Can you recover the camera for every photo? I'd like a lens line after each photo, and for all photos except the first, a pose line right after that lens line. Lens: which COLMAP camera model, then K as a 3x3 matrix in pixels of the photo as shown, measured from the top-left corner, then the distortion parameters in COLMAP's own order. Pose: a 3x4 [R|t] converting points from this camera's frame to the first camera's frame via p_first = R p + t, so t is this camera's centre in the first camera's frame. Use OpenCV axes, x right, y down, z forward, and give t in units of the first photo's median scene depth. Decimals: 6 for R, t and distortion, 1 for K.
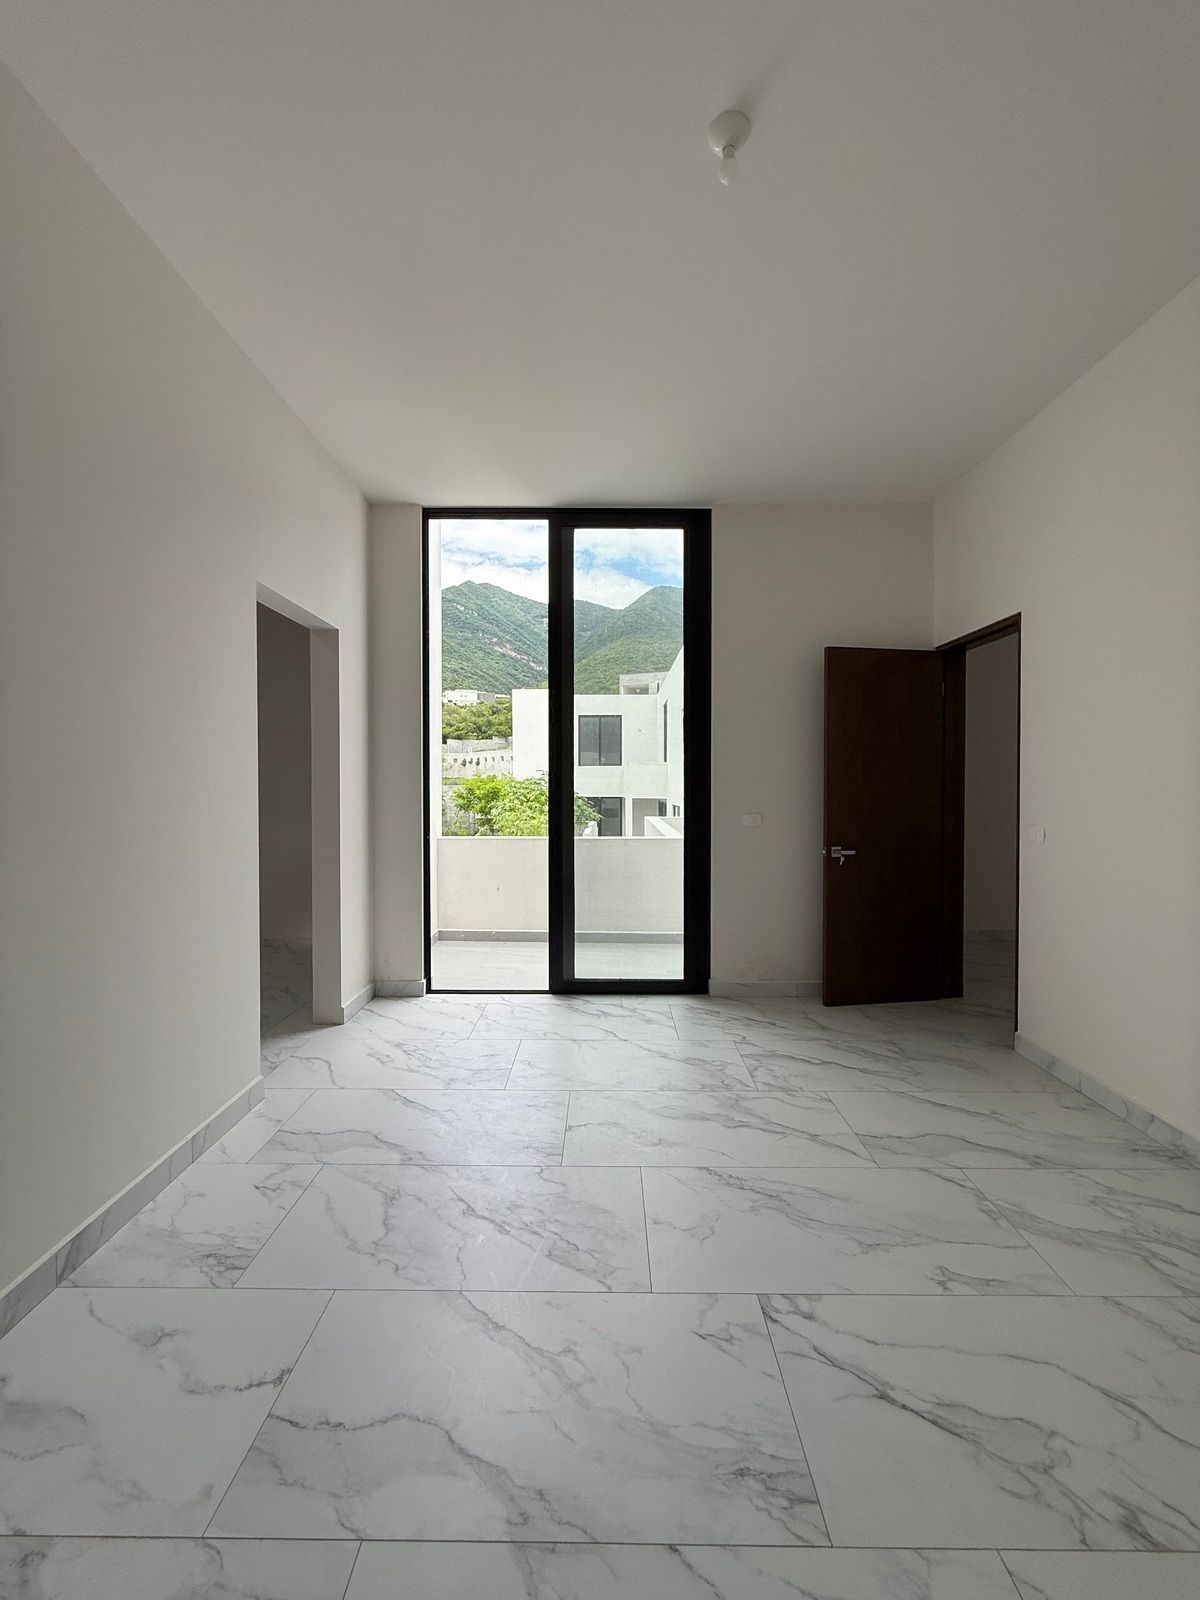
lens RADIAL K [[639.3, 0, 599.3], [0, 639.3, 798.3], [0, 0, 1]] dist [-0.001432, 0.000979]
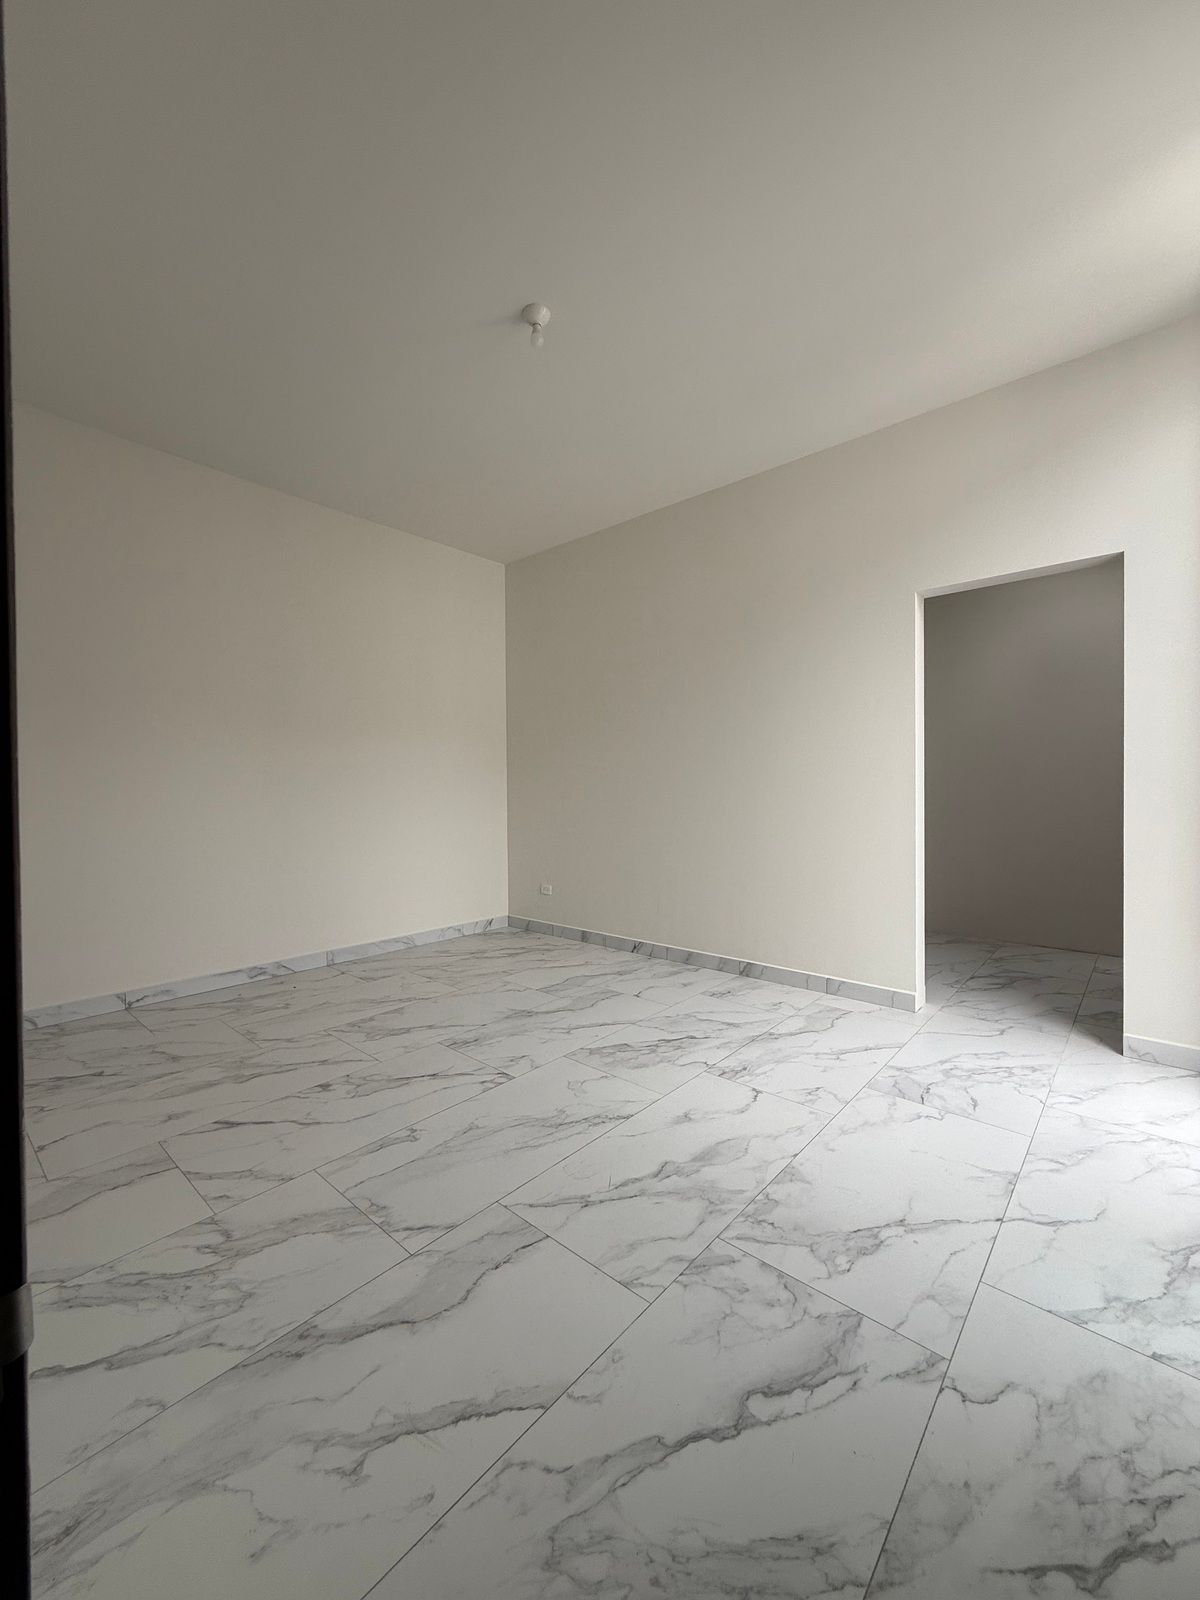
lens RADIAL K [[639.3, 0, 599.3], [0, 639.3, 798.3], [0, 0, 1]] dist [-0.001432, 0.000979]
pose [[-0.657395, 0.017785, -0.753336, 0.960348], [-0.005268, 0.999589, 0.028196, 0.031618], [0.753528, 0.022505, -0.657031, 1.624234]]
